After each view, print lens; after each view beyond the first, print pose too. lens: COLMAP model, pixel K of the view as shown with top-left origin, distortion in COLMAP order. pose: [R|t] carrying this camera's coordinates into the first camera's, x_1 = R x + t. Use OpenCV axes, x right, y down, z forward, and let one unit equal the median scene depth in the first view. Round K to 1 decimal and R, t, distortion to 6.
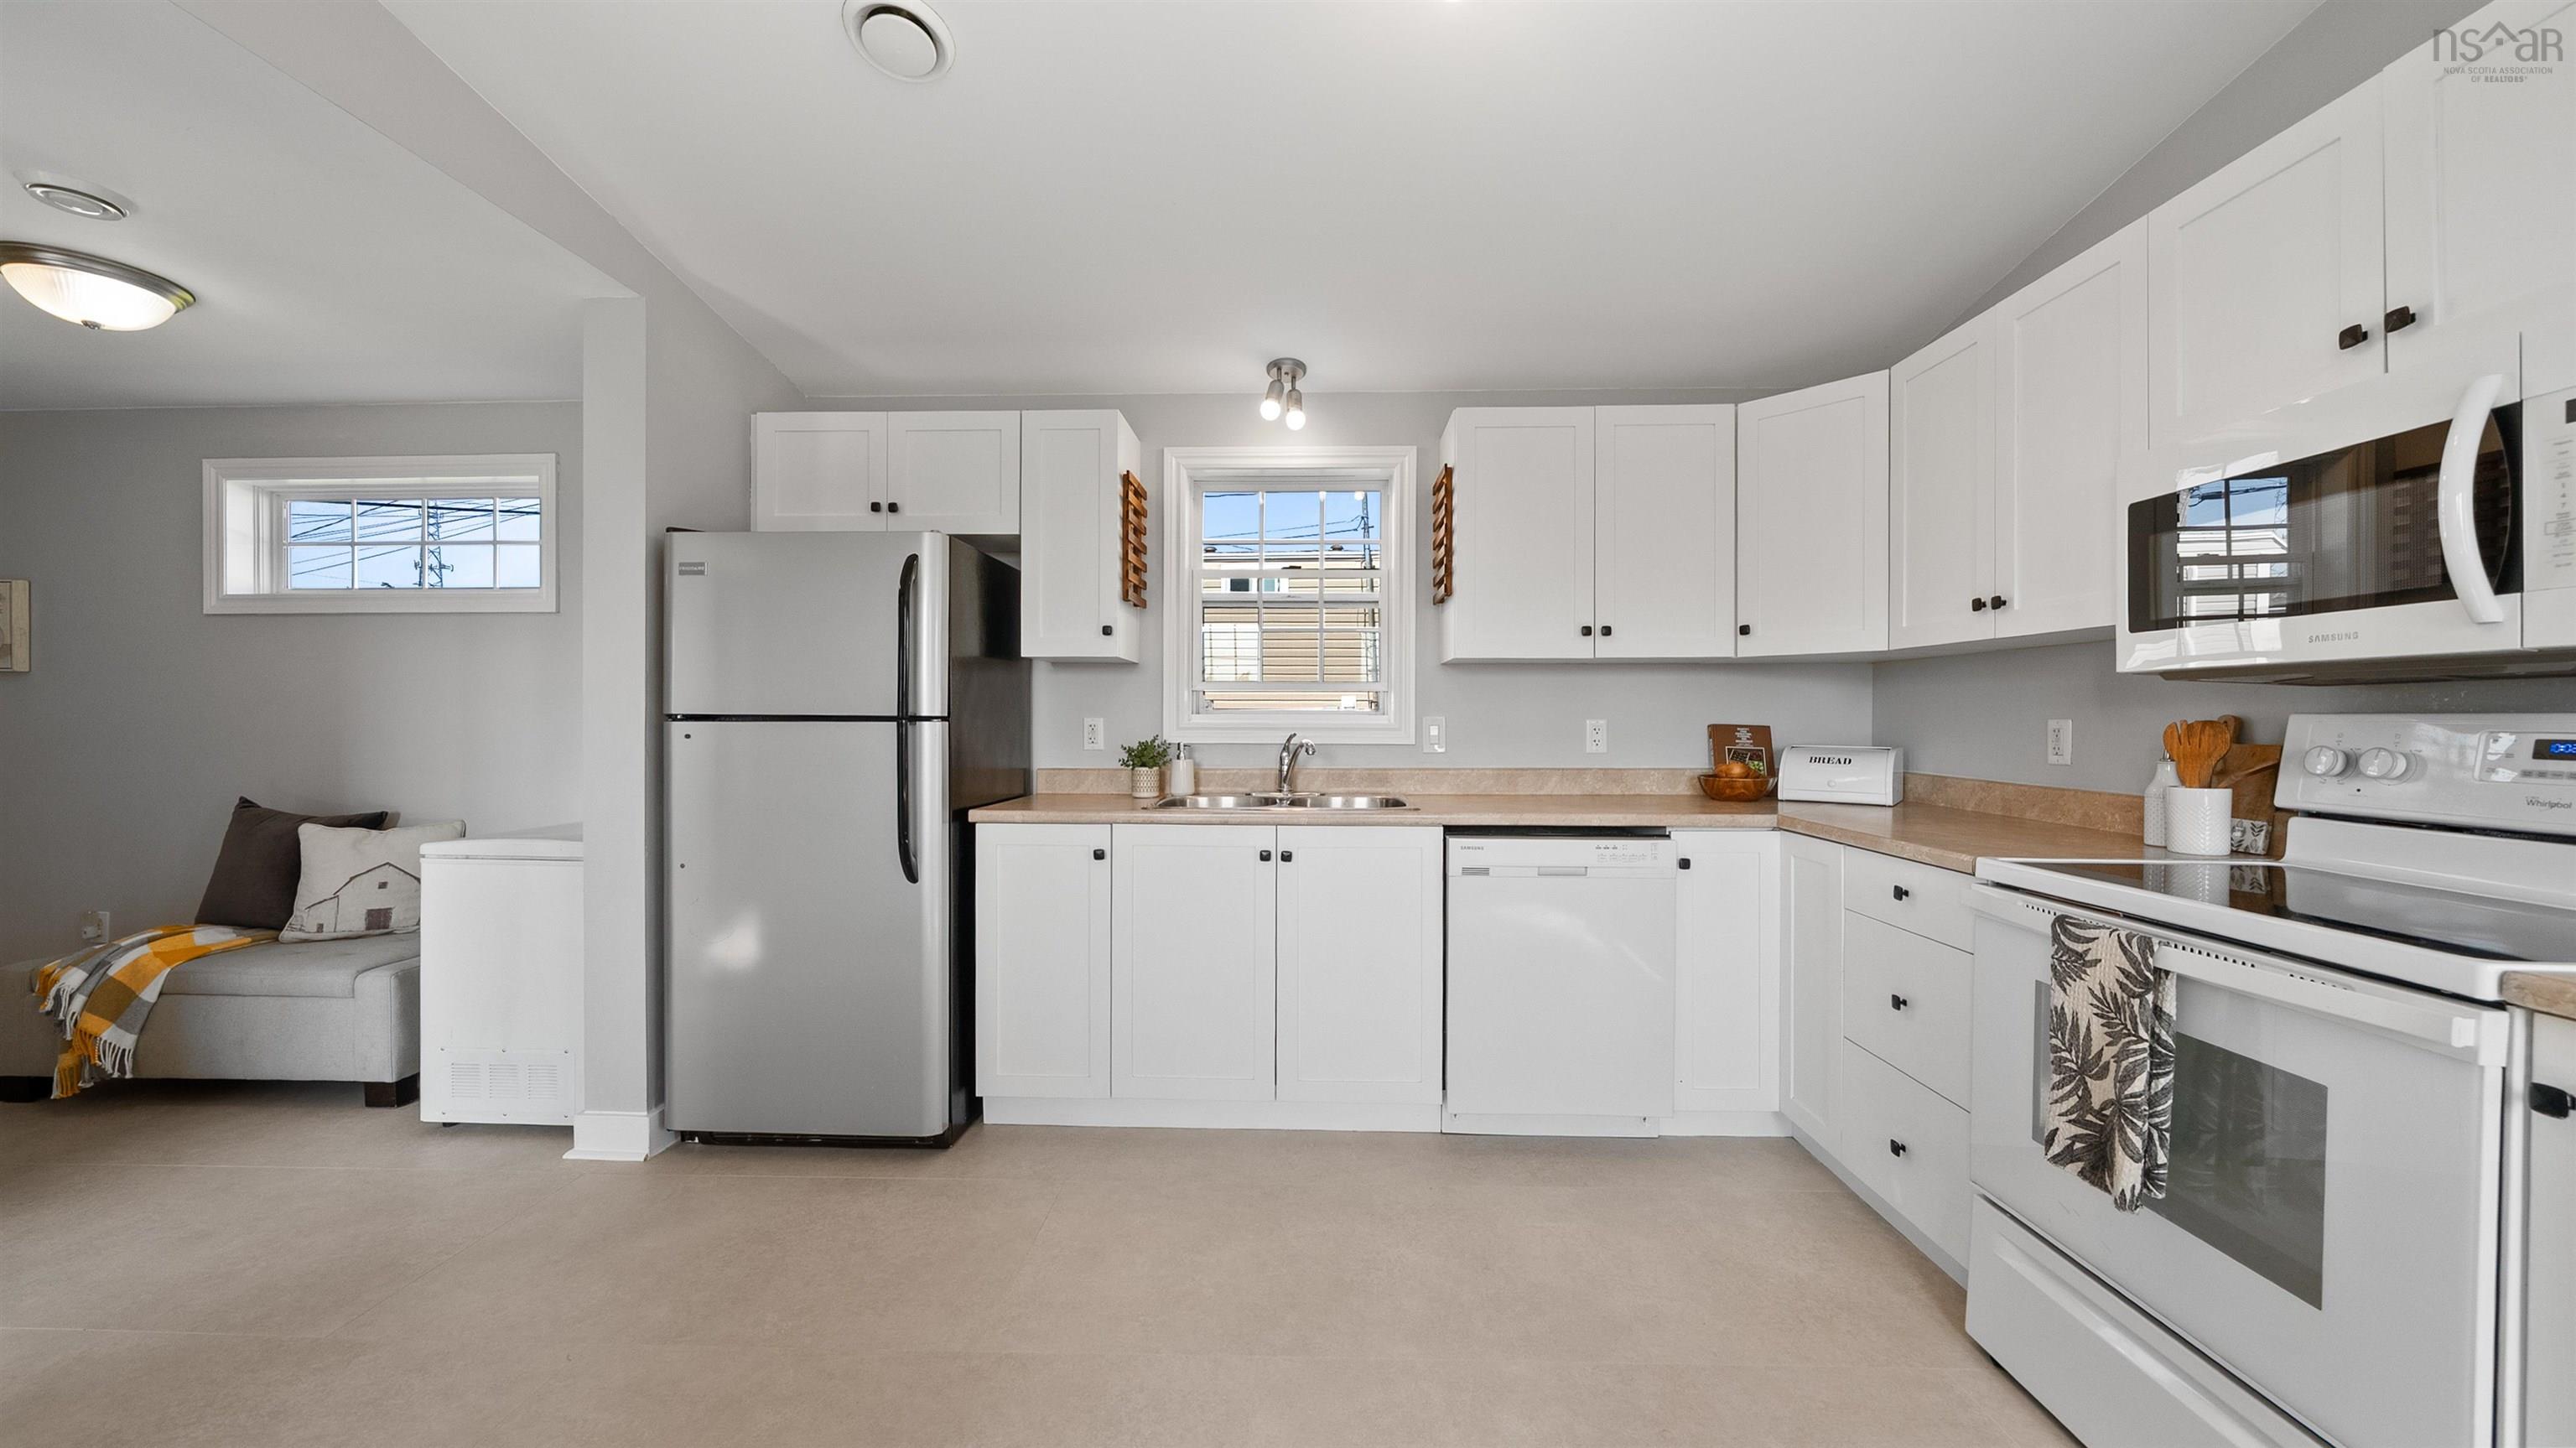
lens RADIAL K [[917.1, 0, 1287.3], [0, 917.1, 725.4], [0, 0, 1]] dist [-0.005029, -0.000209]
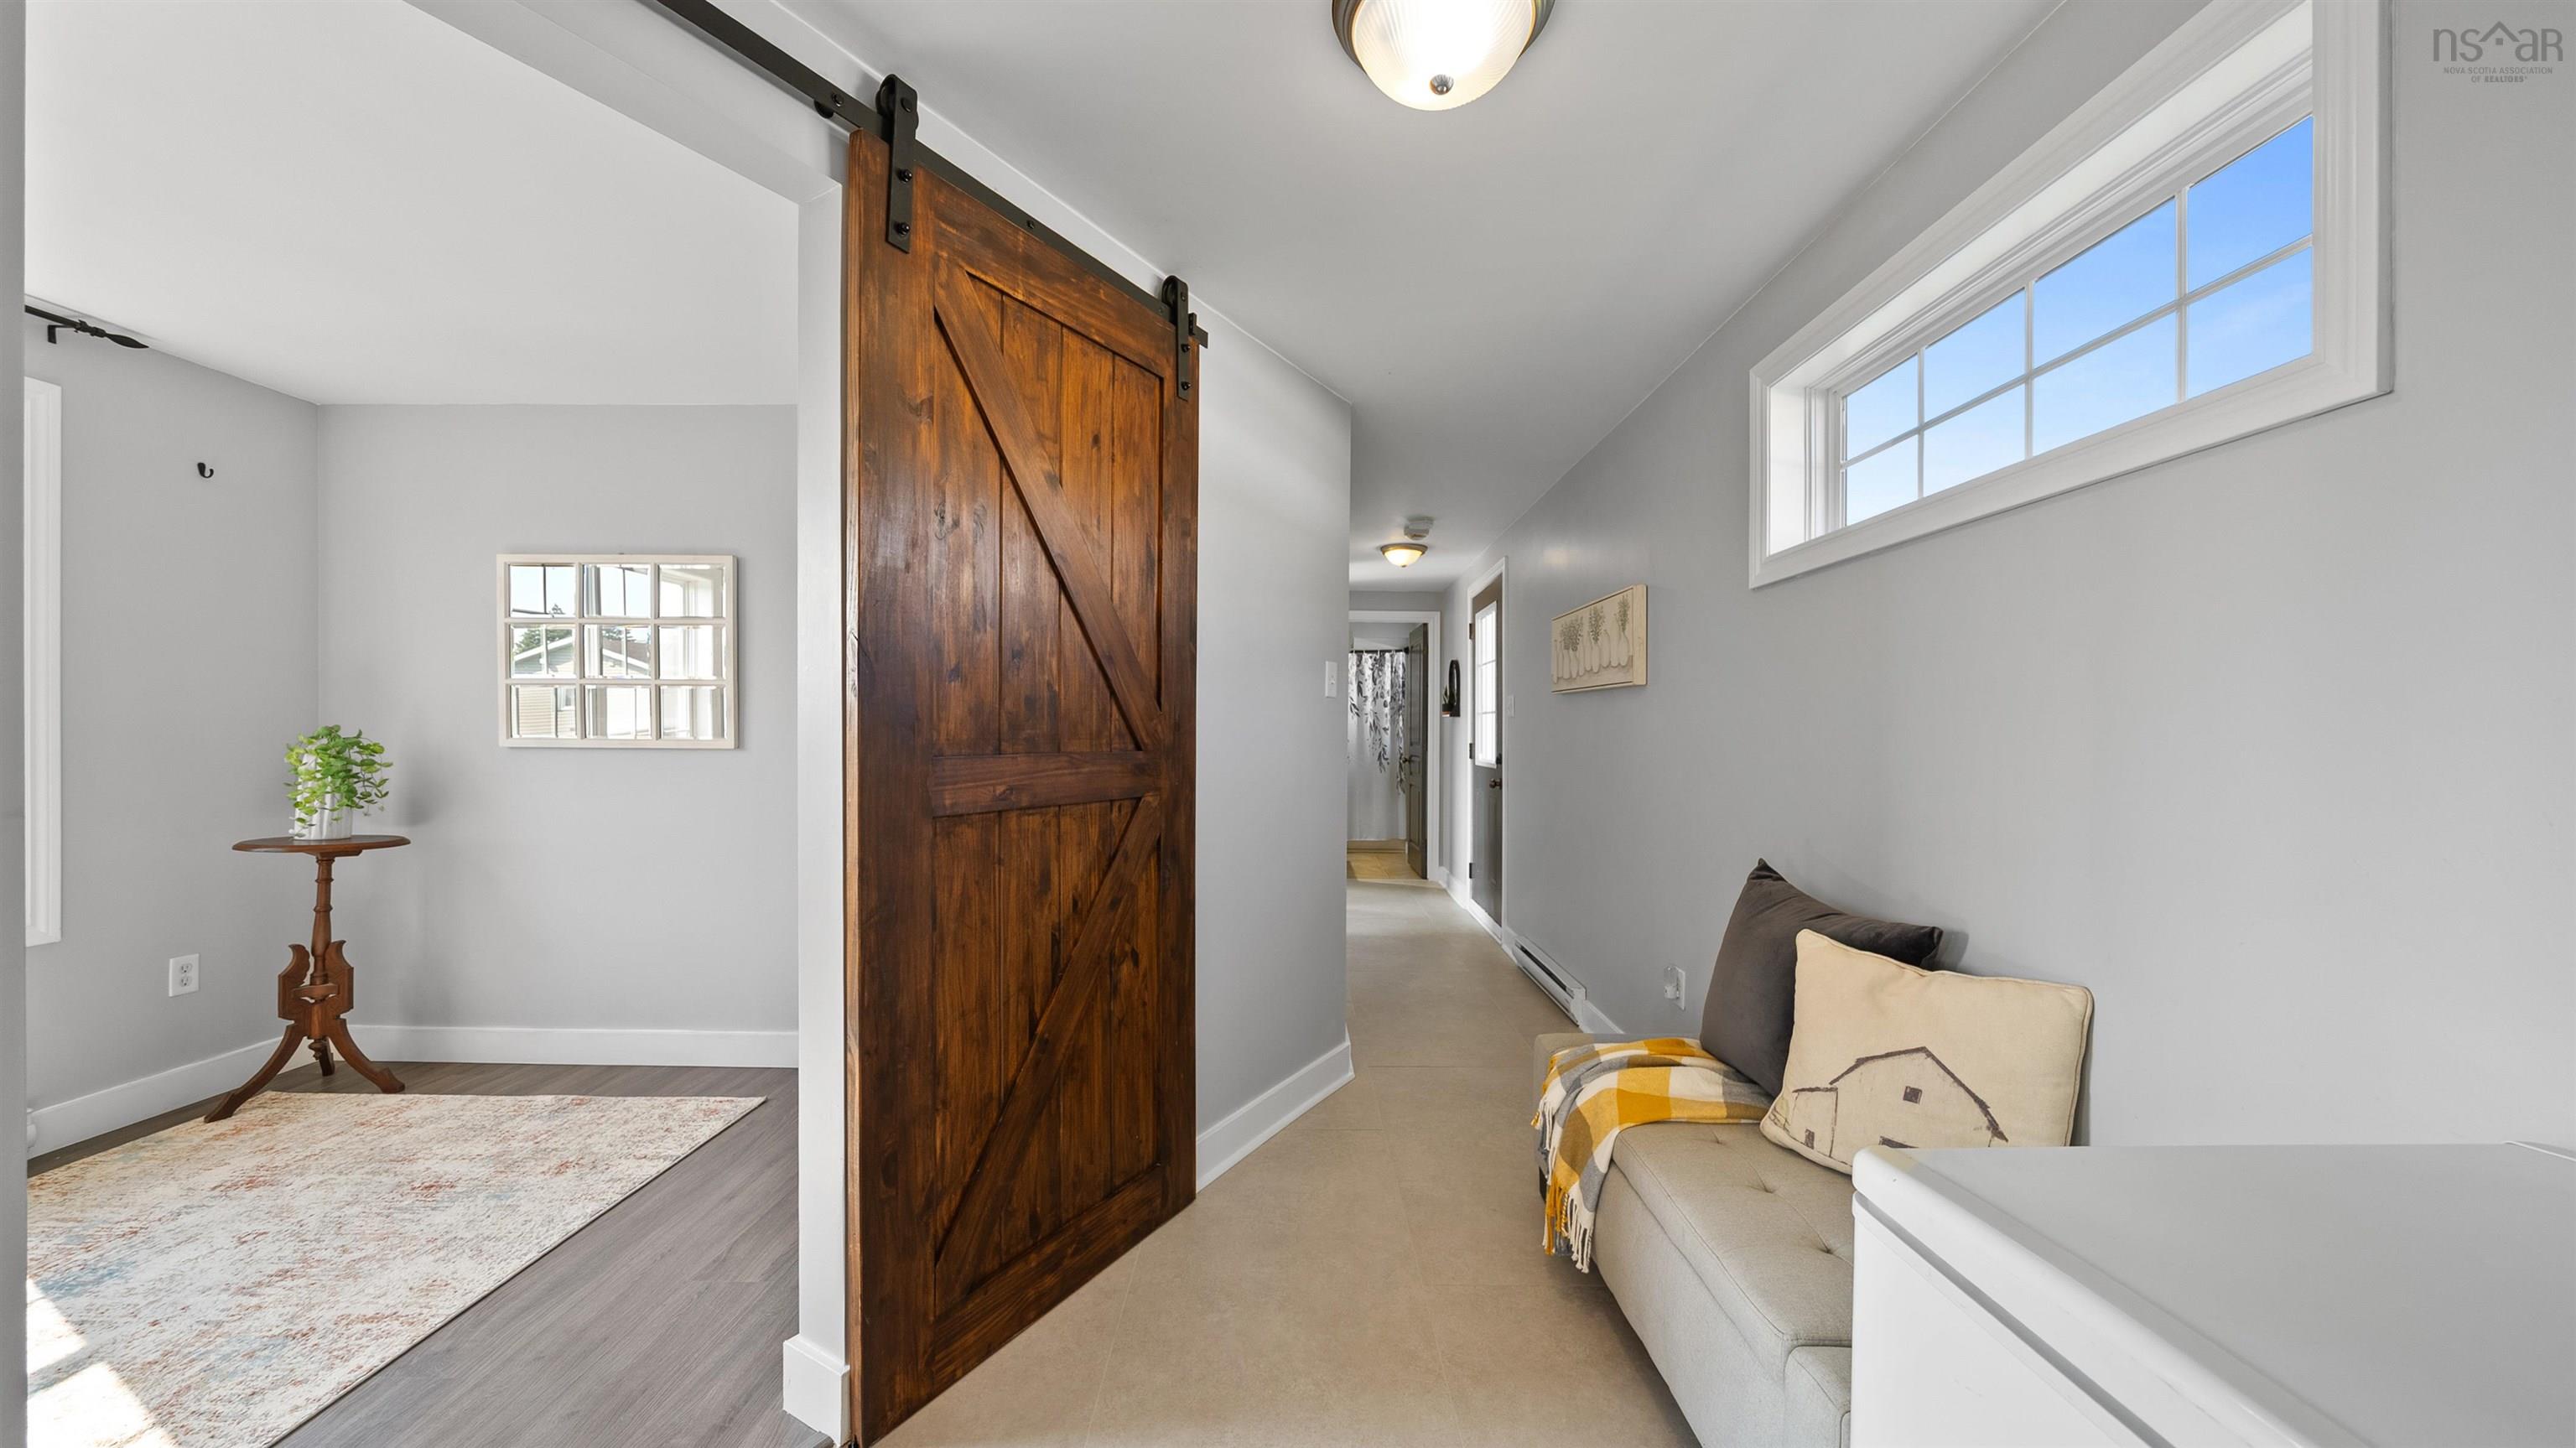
lens RADIAL K [[888.7, 0, 1292.9], [0, 888.7, 737.1], [0, 0, 1]] dist [-0.008780, 0.000170]
pose [[0.031506, 0.006664, -0.999481, -0.577208], [-0.011539, 0.999914, 0.006303, -0.009270], [0.999437, 0.011335, 0.031580, 0.701544]]
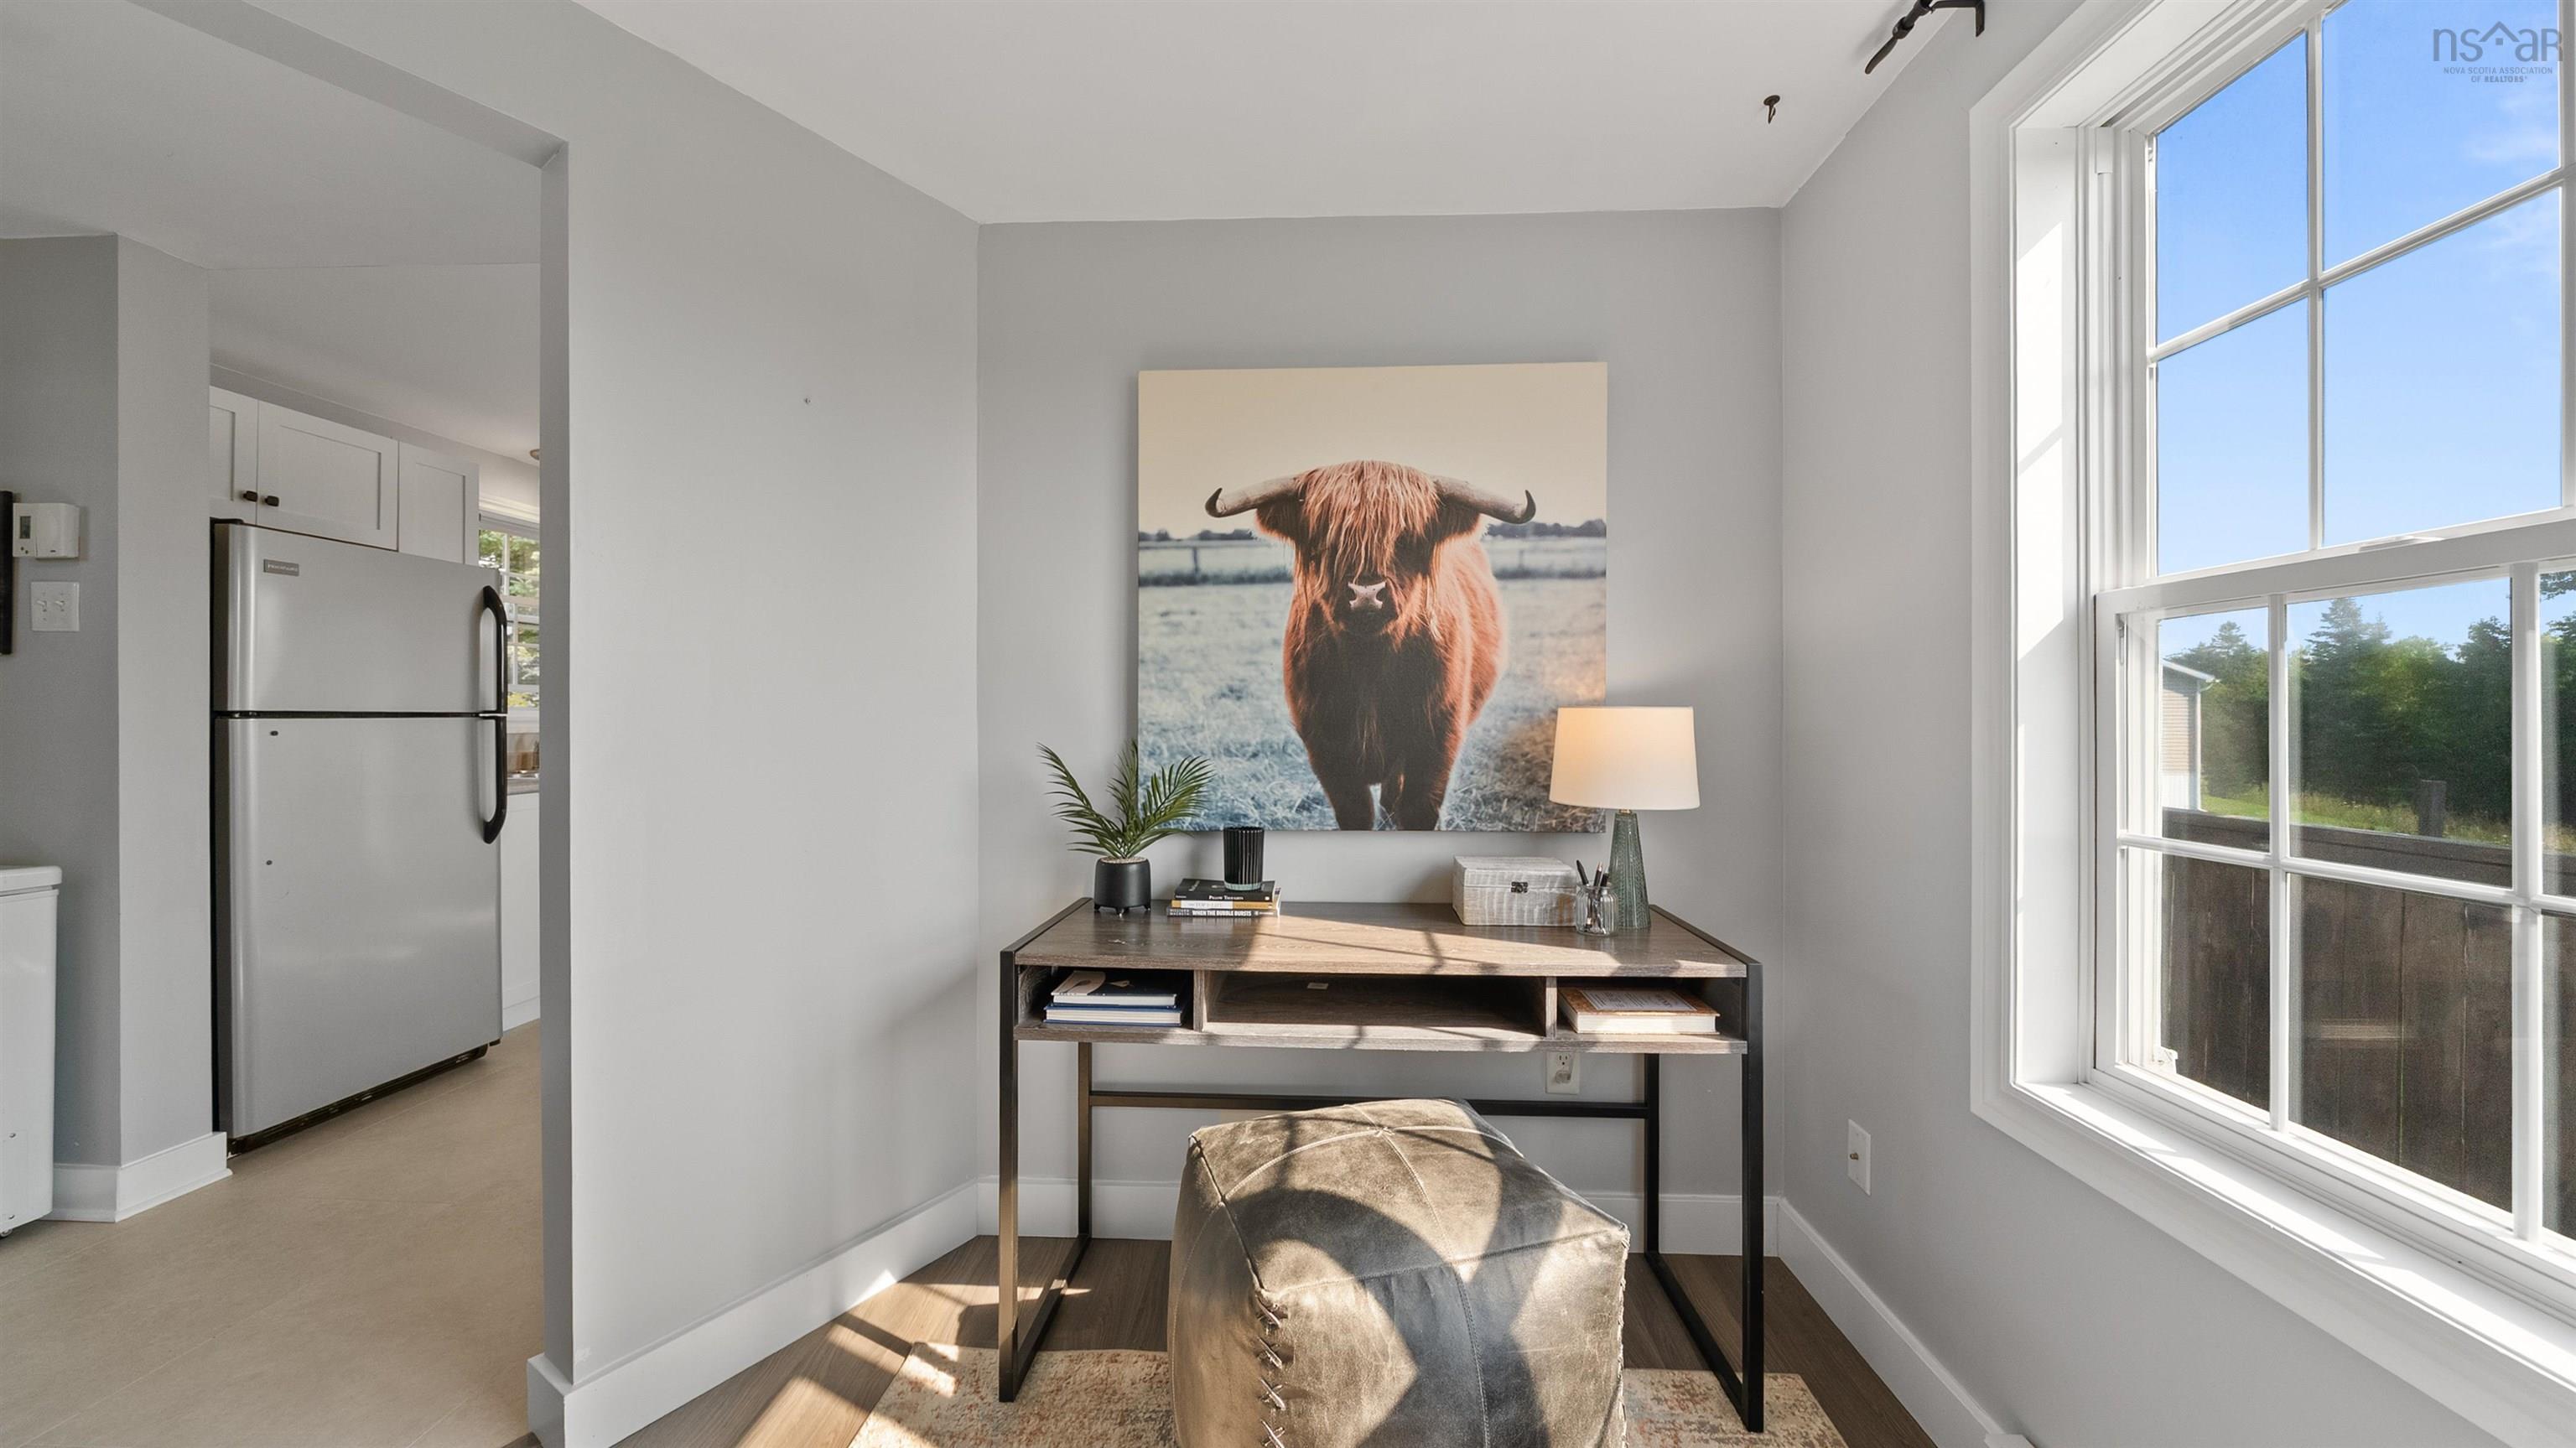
lens RADIAL K [[918.2, 0, 1290.2], [0, 918.2, 712.1], [0, 0, 1]] dist [-0.001118, -0.000020]
pose [[0.014269, -0.000817, 0.999898, -1.369470], [0.004021, 0.999992, 0.000759, -0.006097], [-0.999890, 0.004009, 0.014272, -0.111935]]
